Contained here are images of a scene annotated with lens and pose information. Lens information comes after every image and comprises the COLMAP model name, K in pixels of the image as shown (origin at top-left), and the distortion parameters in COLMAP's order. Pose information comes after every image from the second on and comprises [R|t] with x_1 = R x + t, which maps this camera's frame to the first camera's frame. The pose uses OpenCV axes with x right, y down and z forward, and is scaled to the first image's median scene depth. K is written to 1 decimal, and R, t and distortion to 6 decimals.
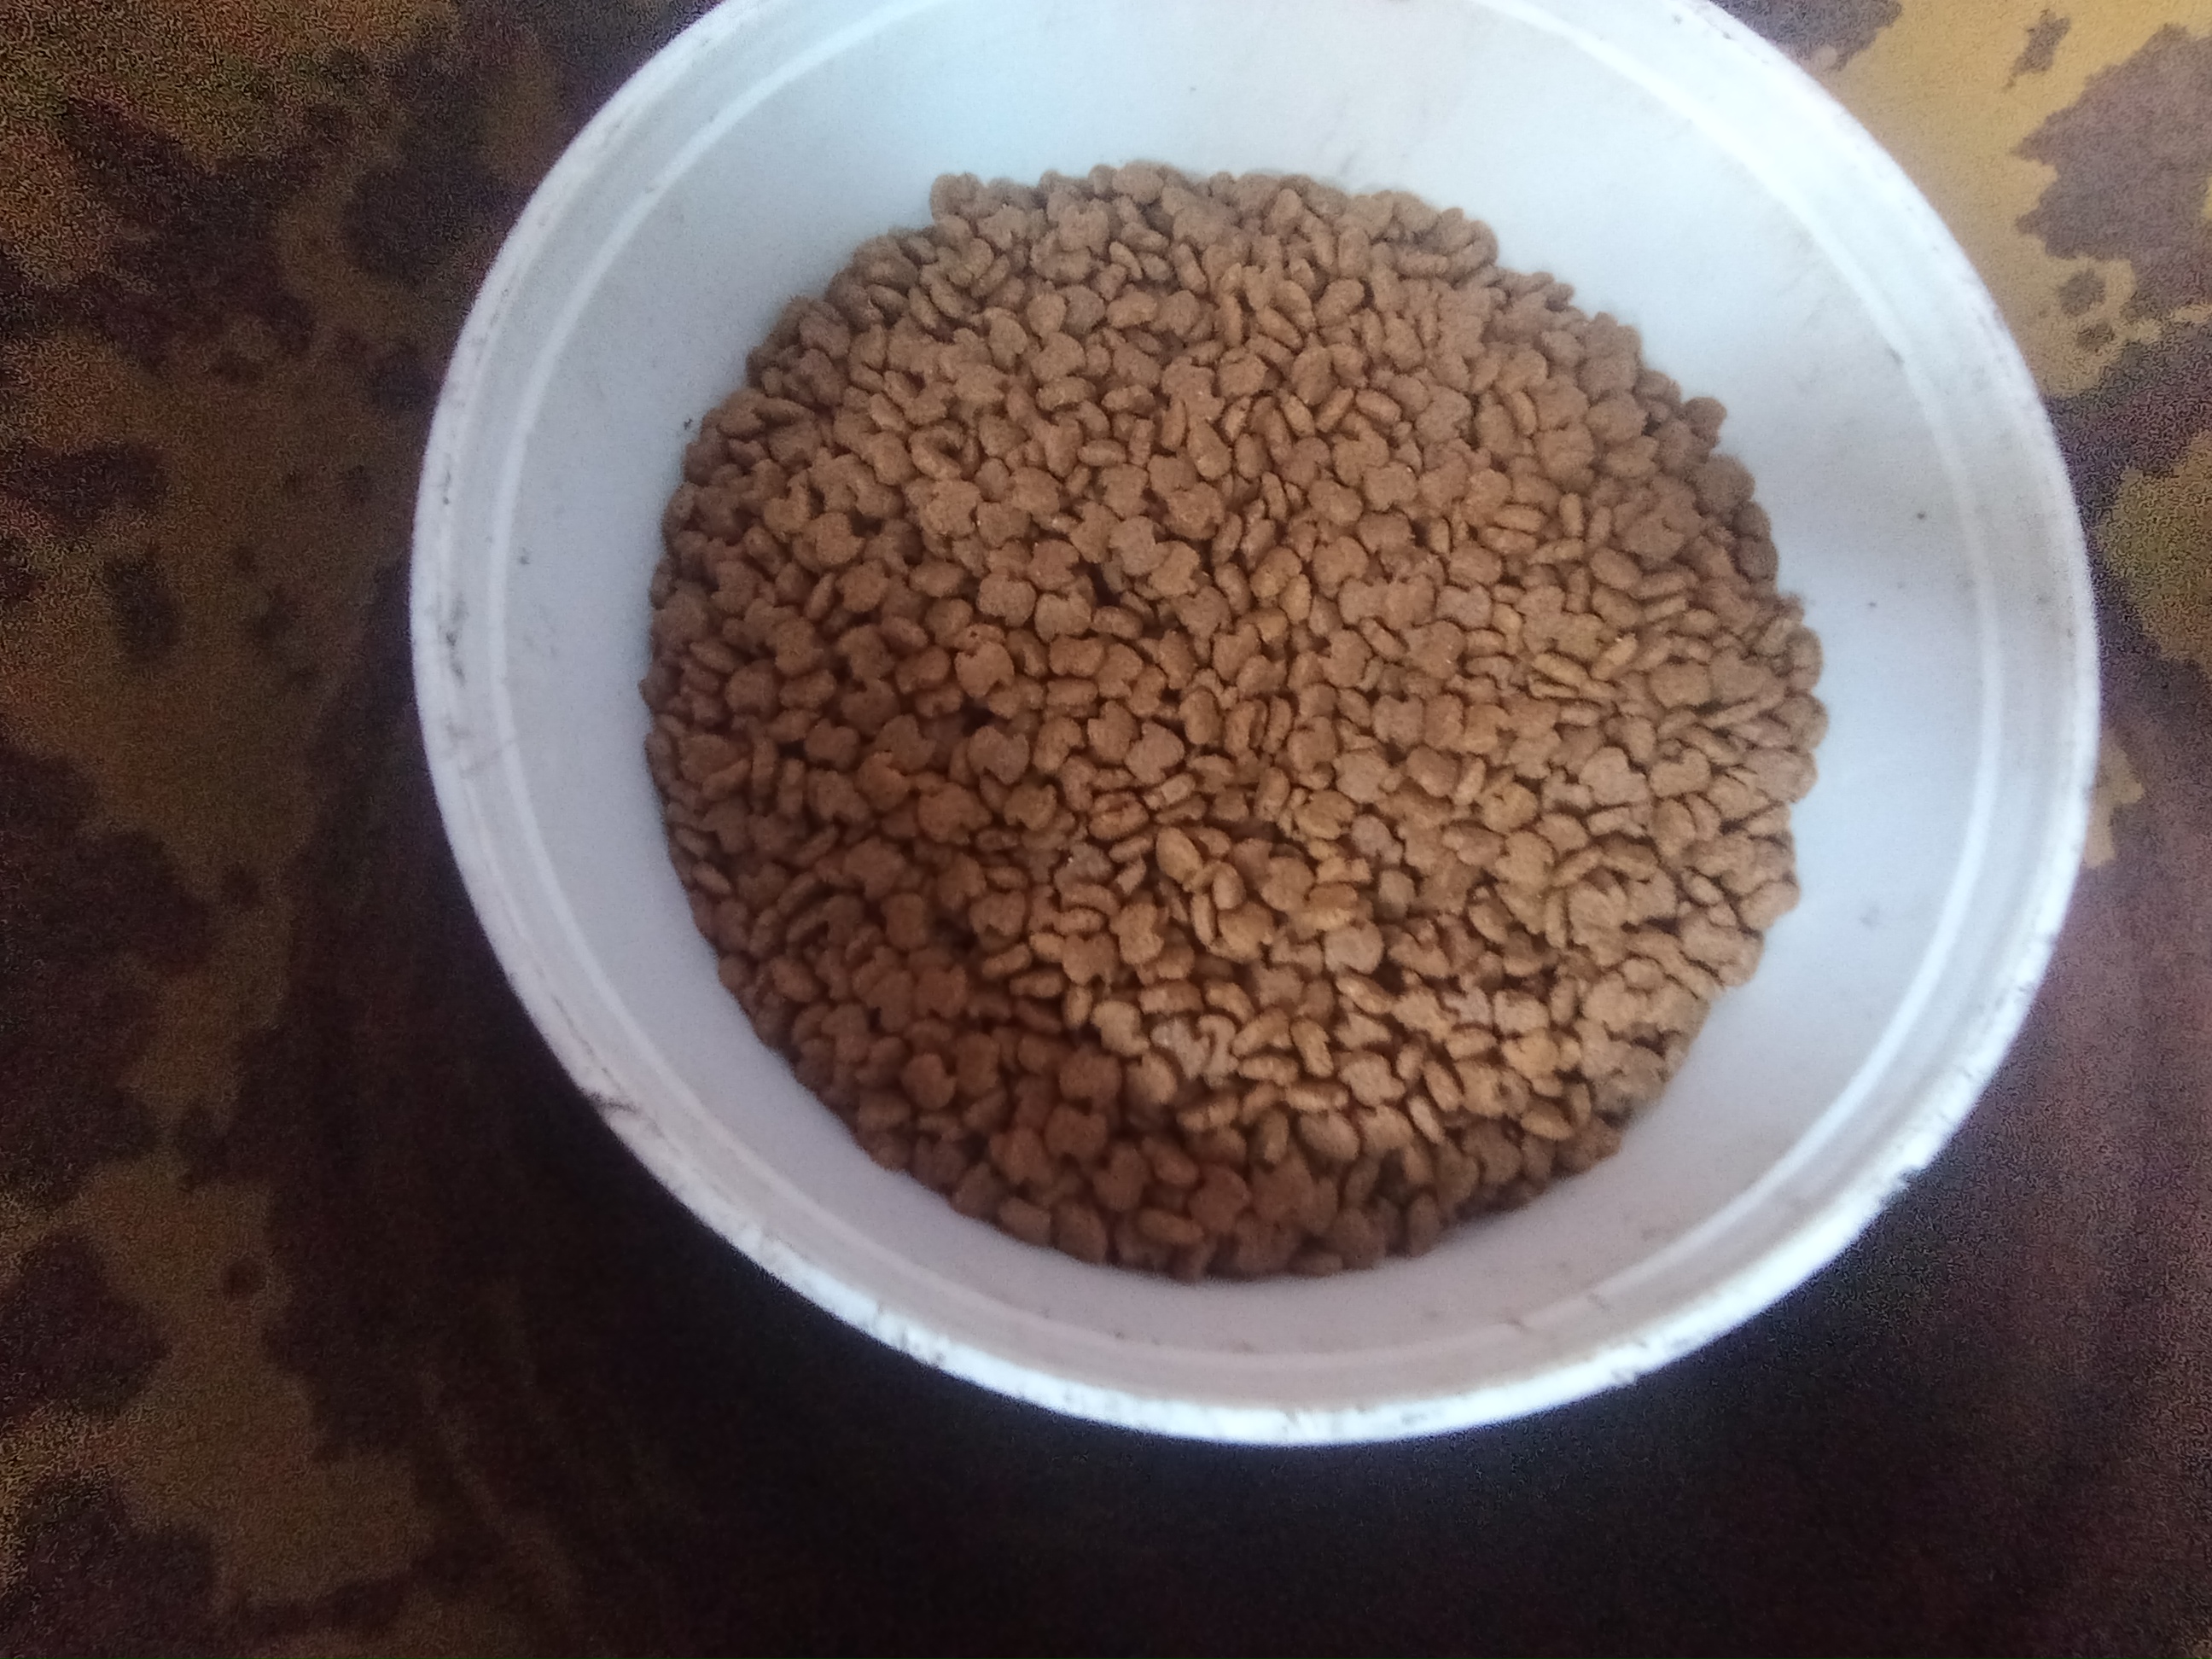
lens RADIAL K [[1084.3, 0, 1103.0], [0, 1084.3, 830.3], [0, 0, 1]] dist [-0.008522, 0.003668]
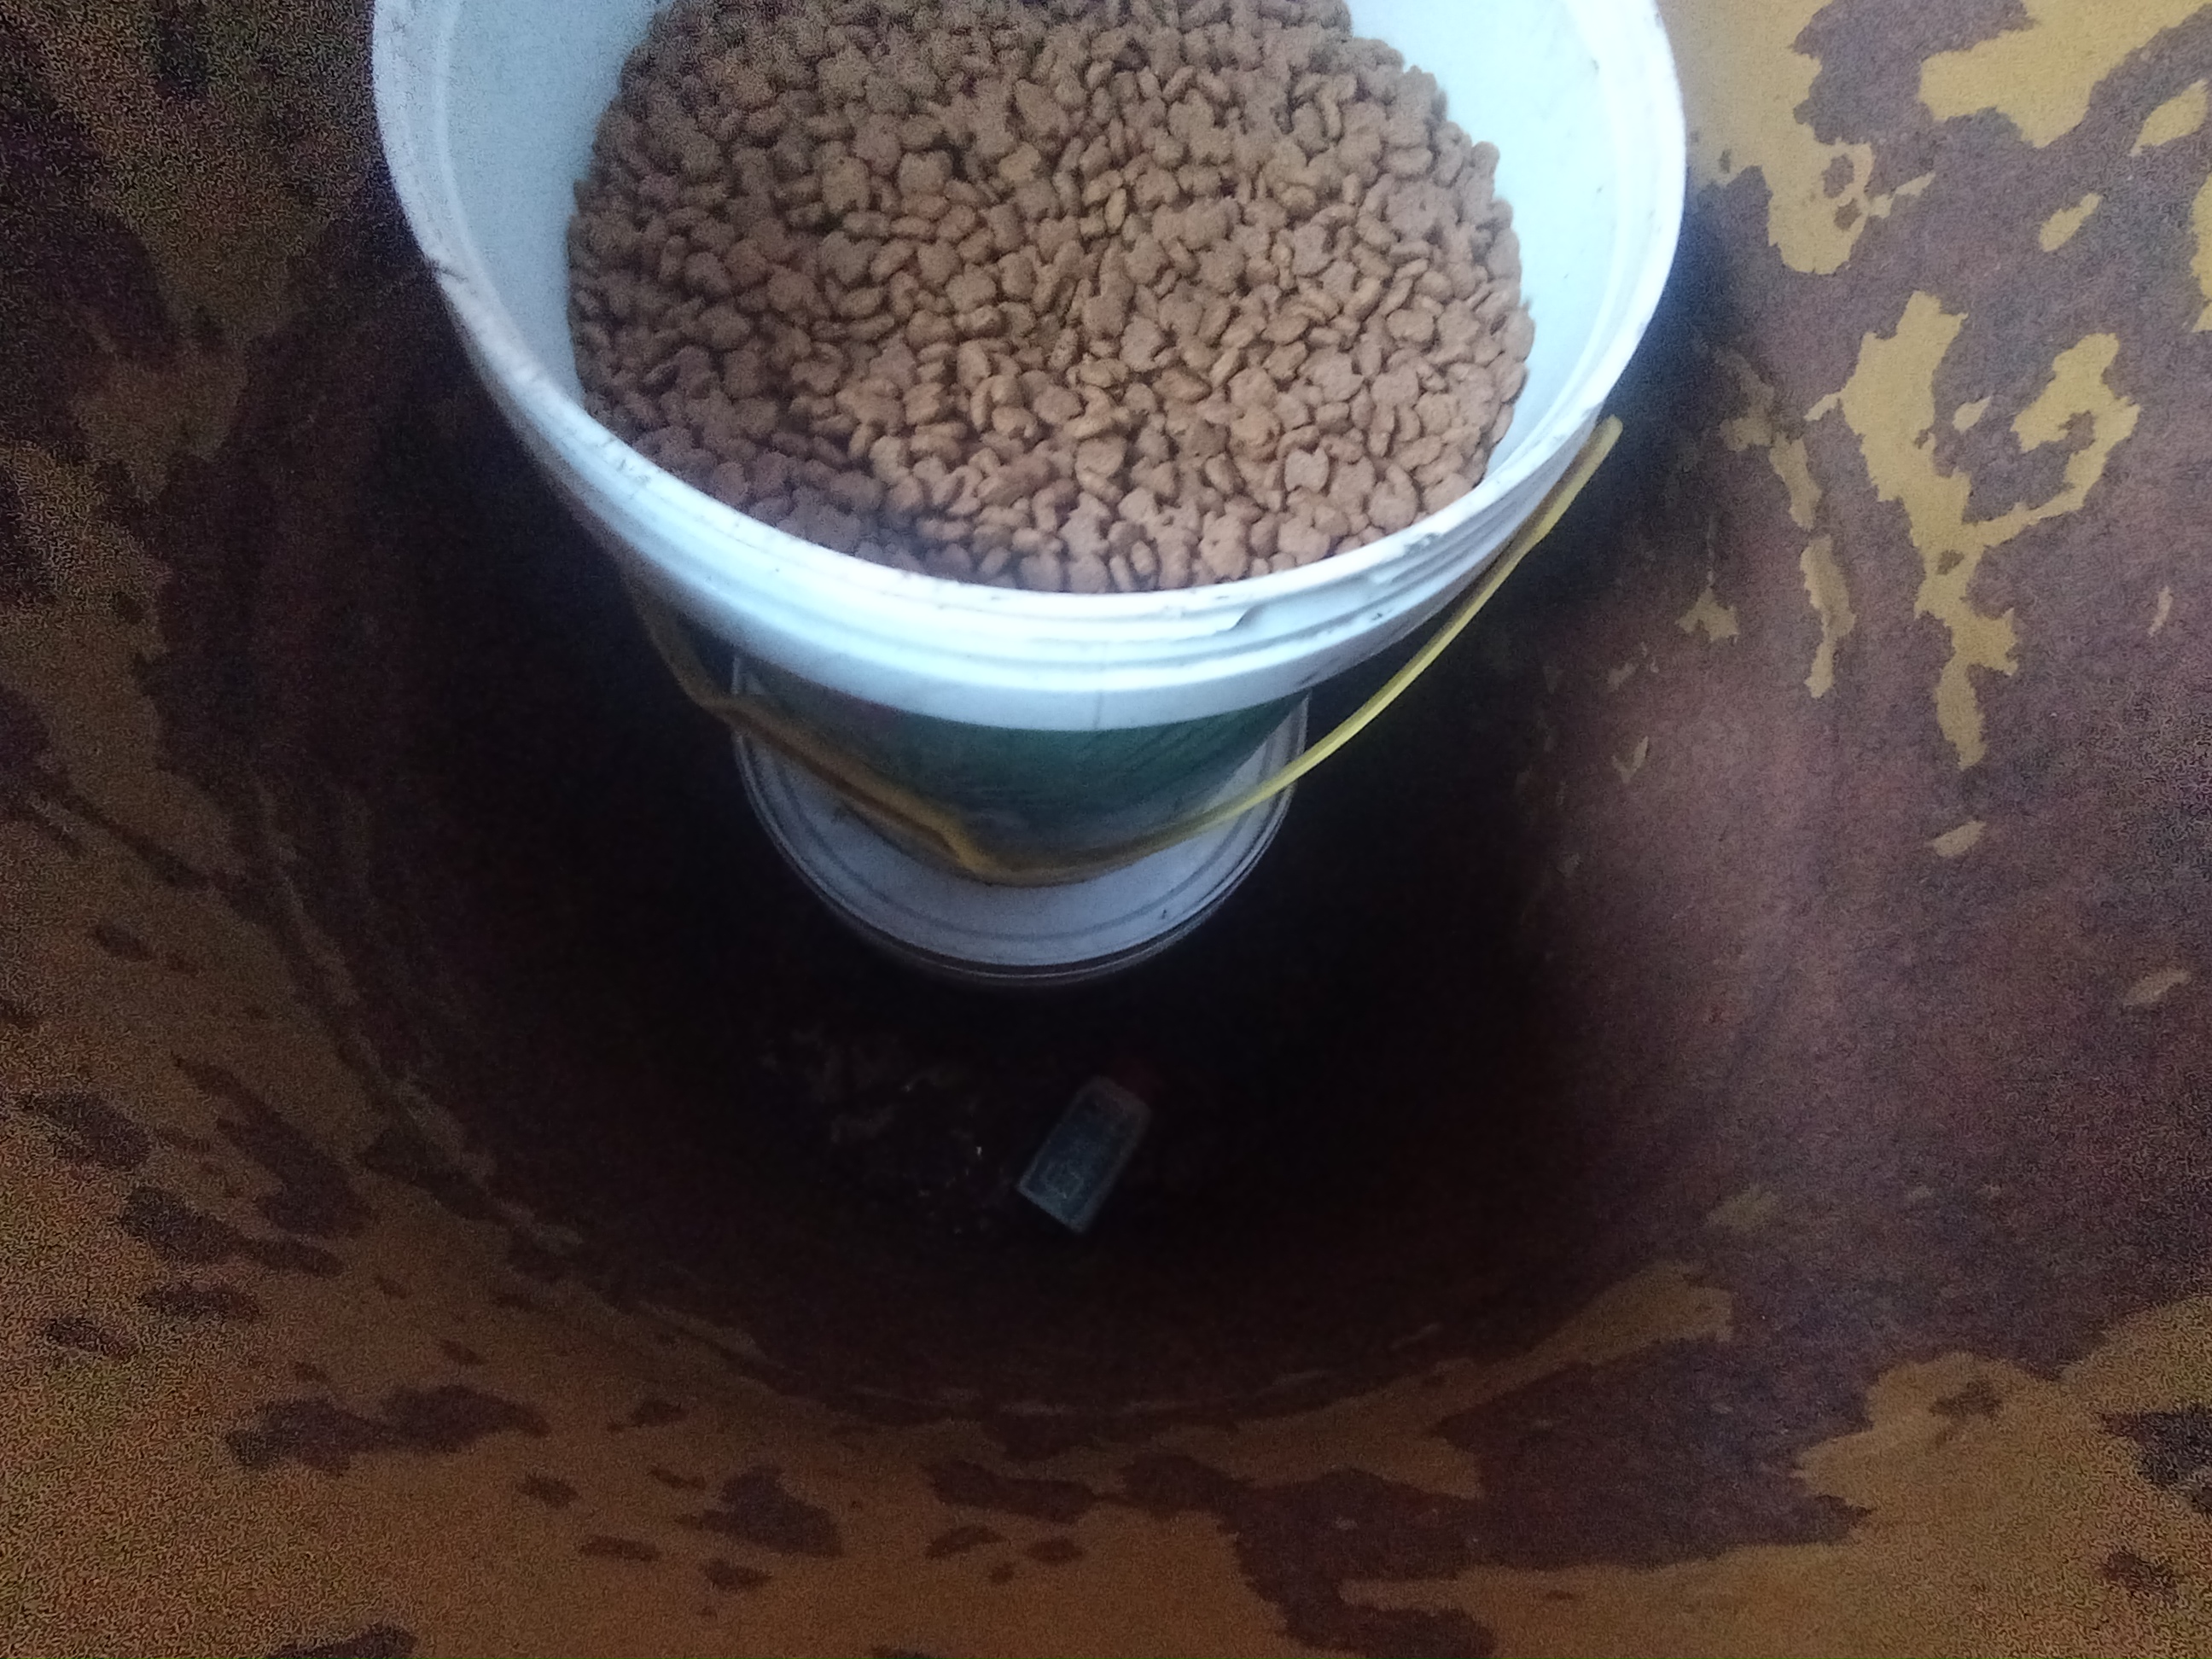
lens RADIAL K [[1084.3, 0, 1103.4], [0, 1084.3, 829.7], [0, 0, 1]] dist [-0.008522, 0.003668]
pose [[0.983664, 0.180006, 0.001699, 0.295865], [-0.179389, 0.980990, -0.074012, 0.579729], [-0.014989, 0.072498, 0.997256, -0.171025]]
